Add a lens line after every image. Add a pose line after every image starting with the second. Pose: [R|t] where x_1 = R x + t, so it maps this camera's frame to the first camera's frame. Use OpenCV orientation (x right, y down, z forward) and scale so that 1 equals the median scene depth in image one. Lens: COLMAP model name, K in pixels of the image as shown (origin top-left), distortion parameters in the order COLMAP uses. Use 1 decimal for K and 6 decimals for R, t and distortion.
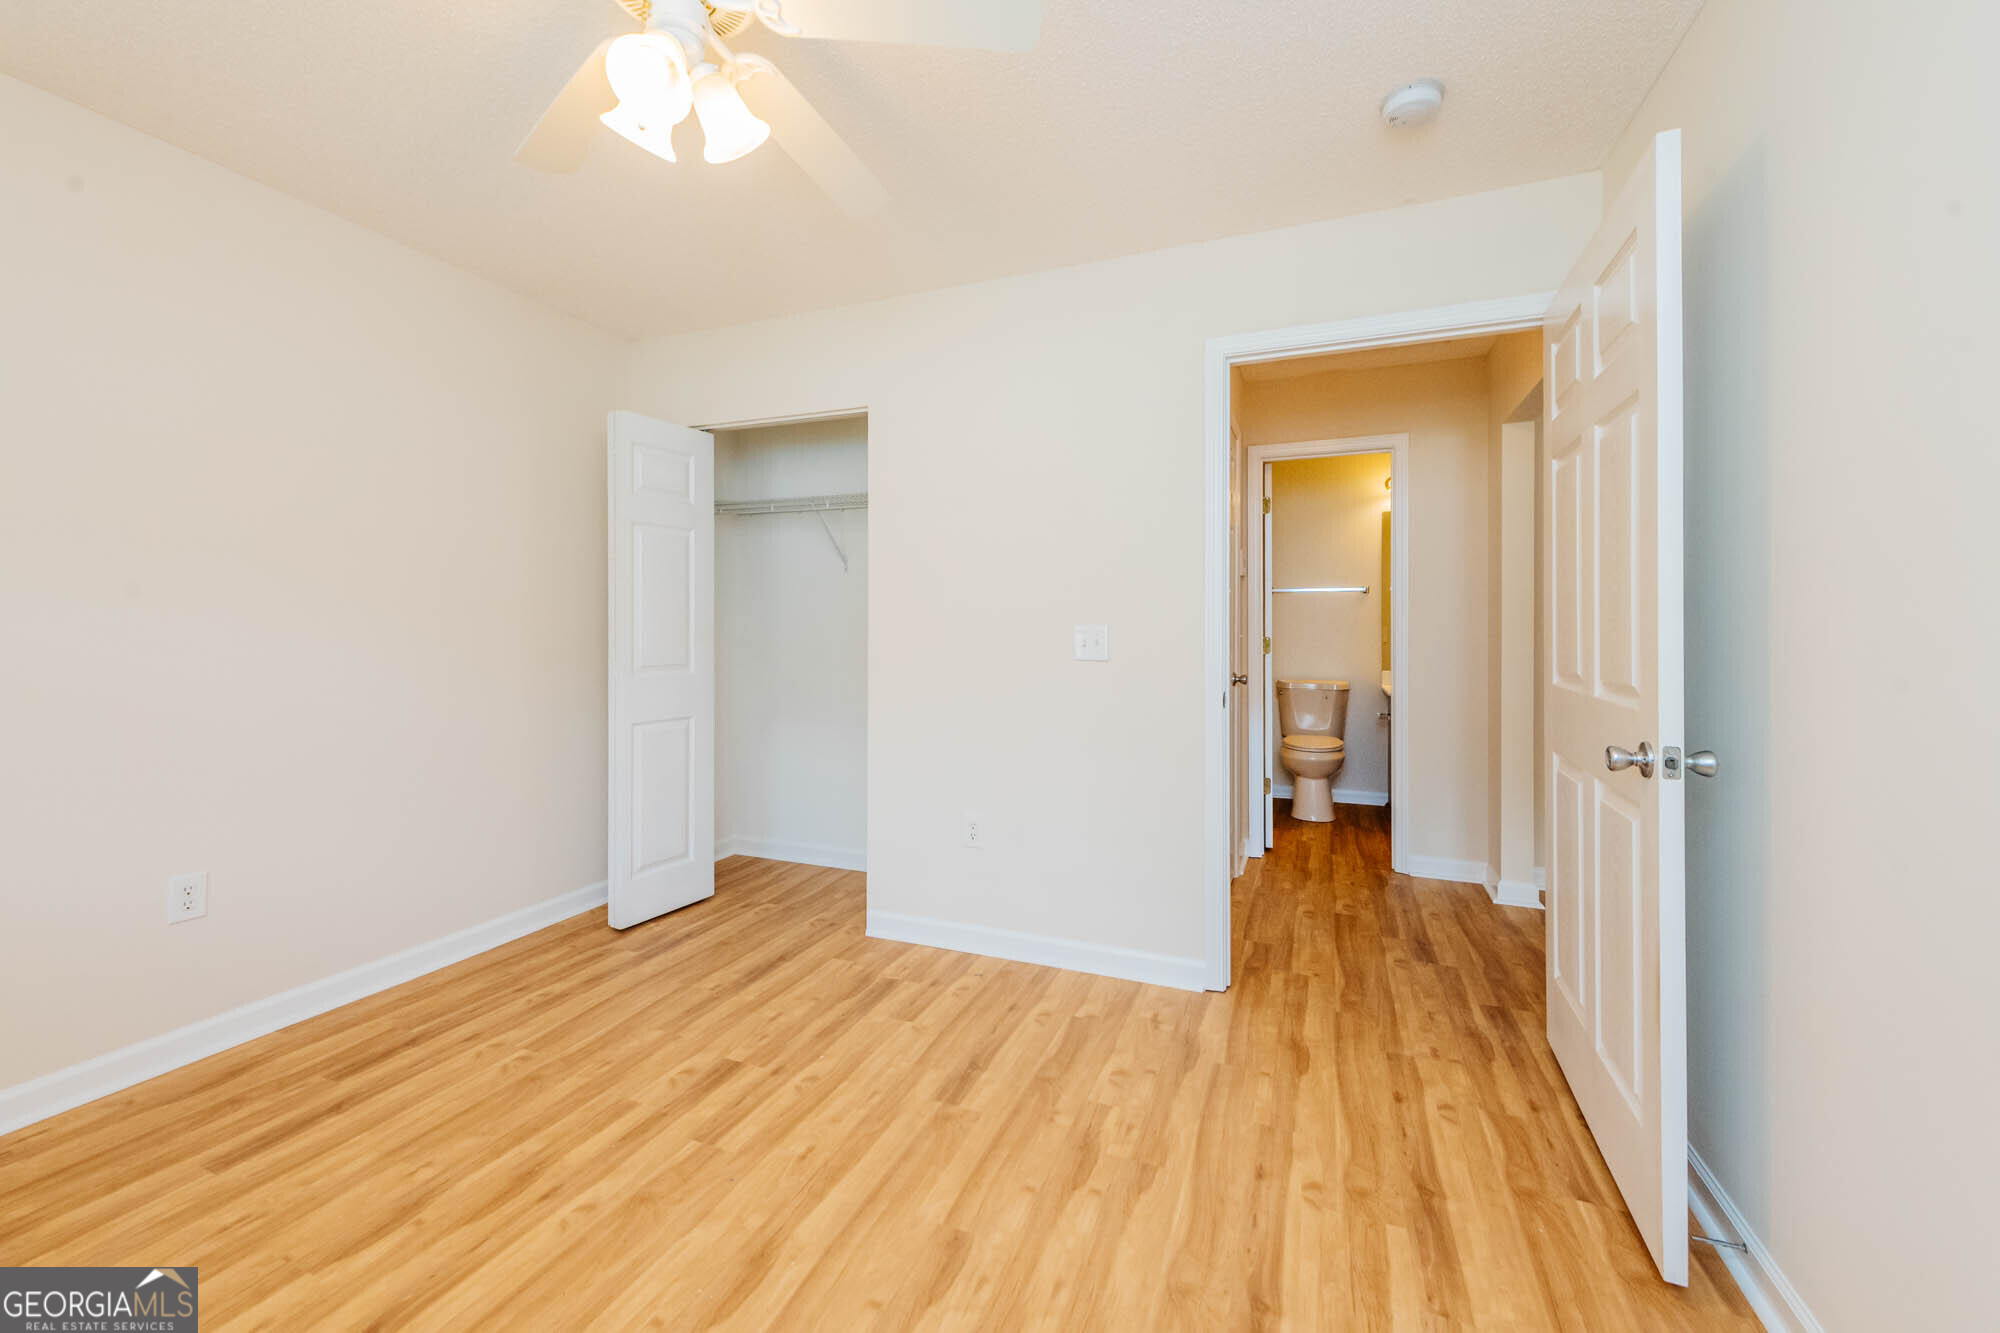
lens RADIAL K [[788.9, 0, 996.5], [0, 788.9, 646.8], [0, 0, 1]] dist [0.013403, -0.005346]
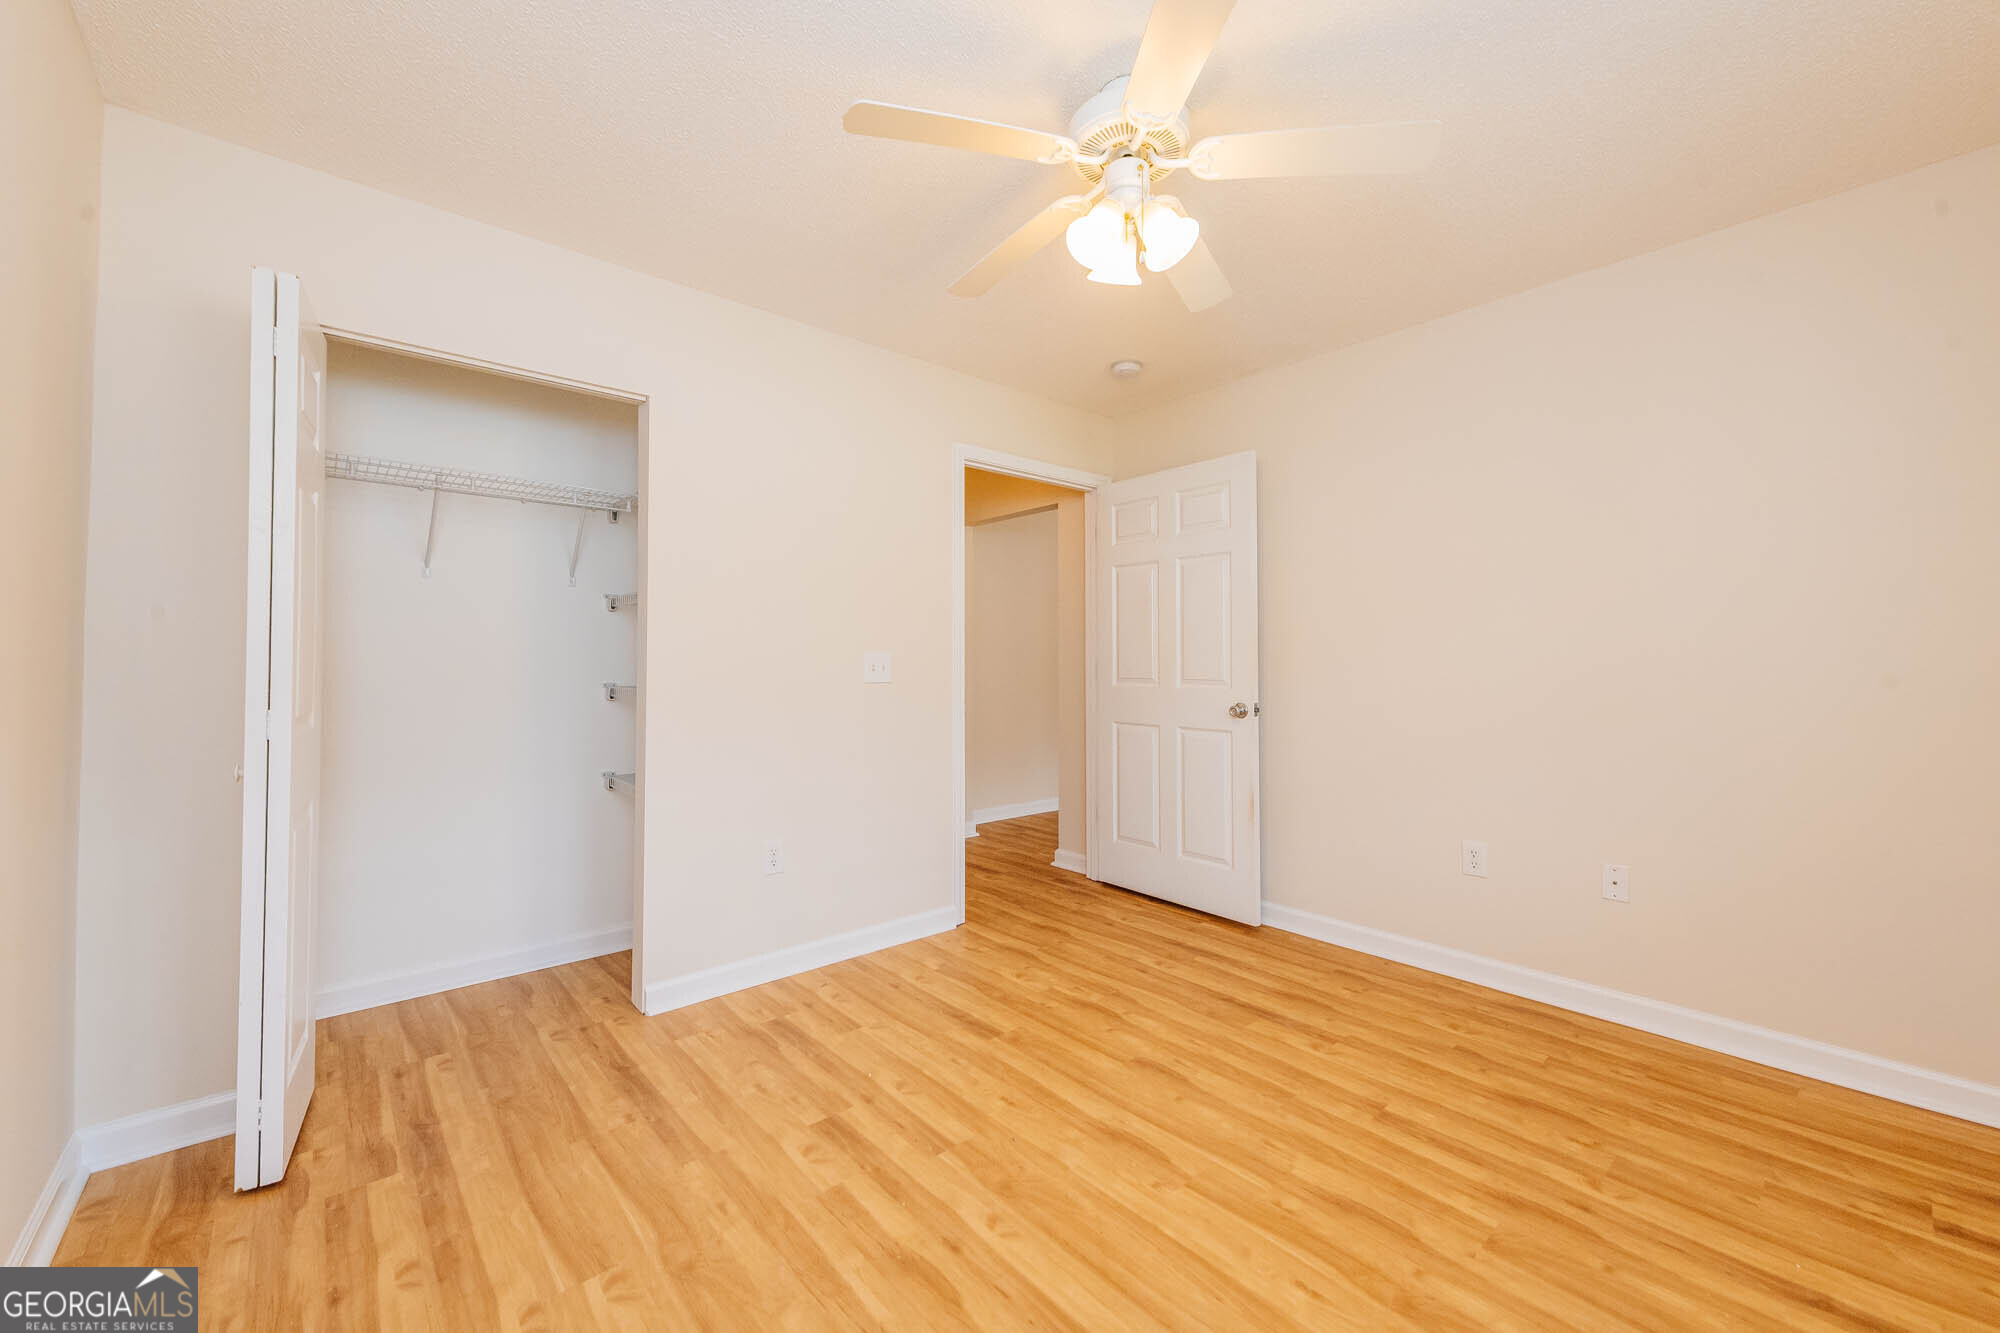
lens RADIAL K [[770.6, 0, 1000.0], [0, 770.6, 666.5], [0, 0, 1]] dist [0.012776, -0.004797]
pose [[0.457293, -0.005006, 0.889302, -1.053993], [0.024602, 0.999673, -0.007024, 0.007883], [-0.888976, 0.025091, 0.457266, 0.401043]]
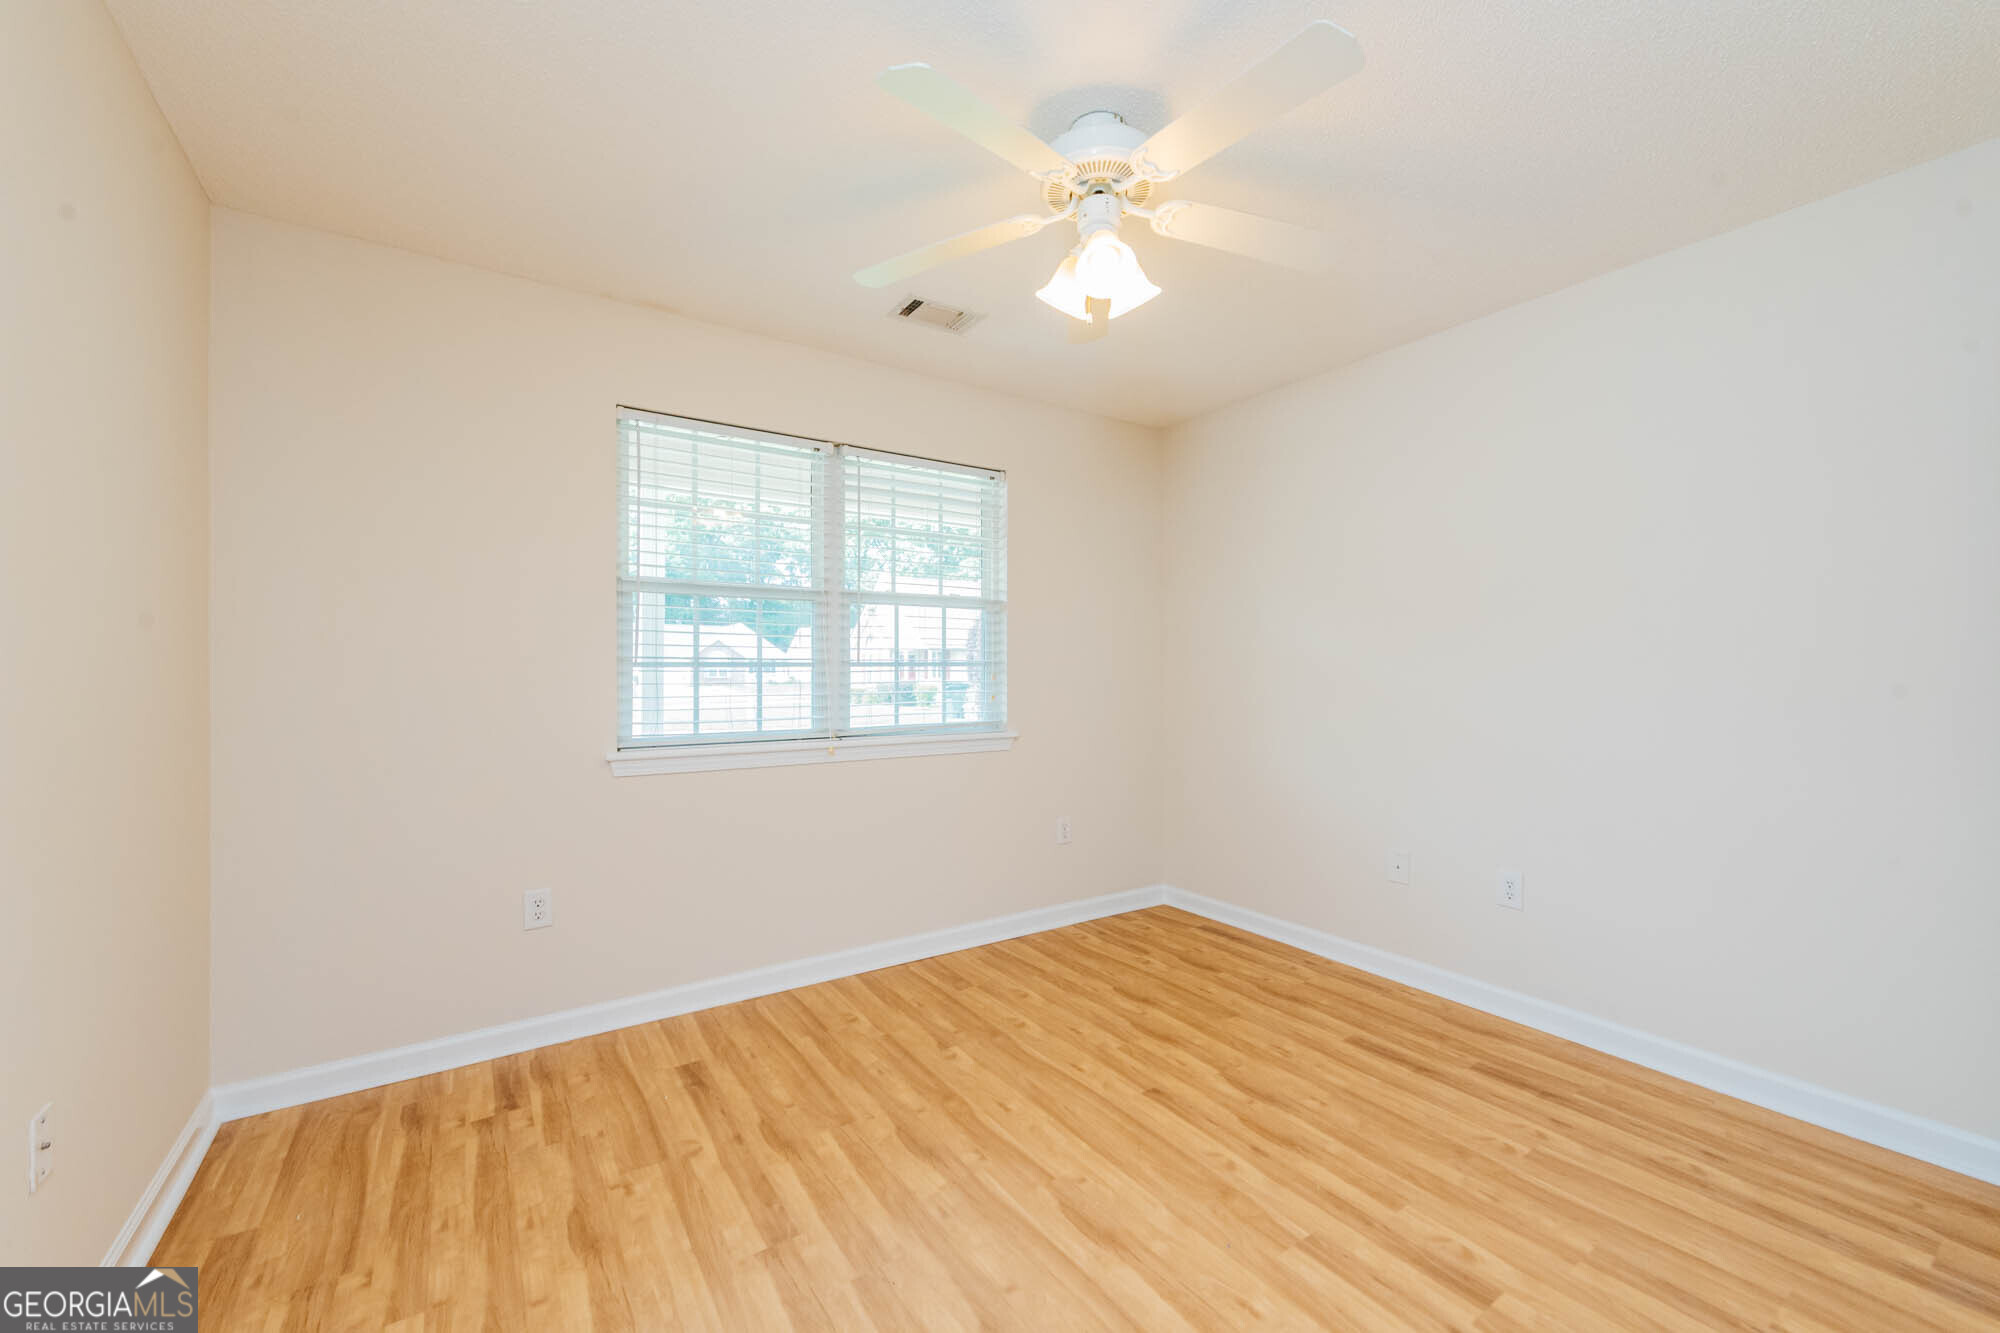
lens RADIAL K [[788.9, 0, 996.5], [0, 788.9, 646.8], [0, 0, 1]] dist [0.013403, -0.005346]
pose [[-0.567750, -0.031110, -0.822613, 0.522792], [-0.020335, 0.999511, -0.023765, -0.027032], [0.822950, 0.003235, -0.568104, 1.056028]]
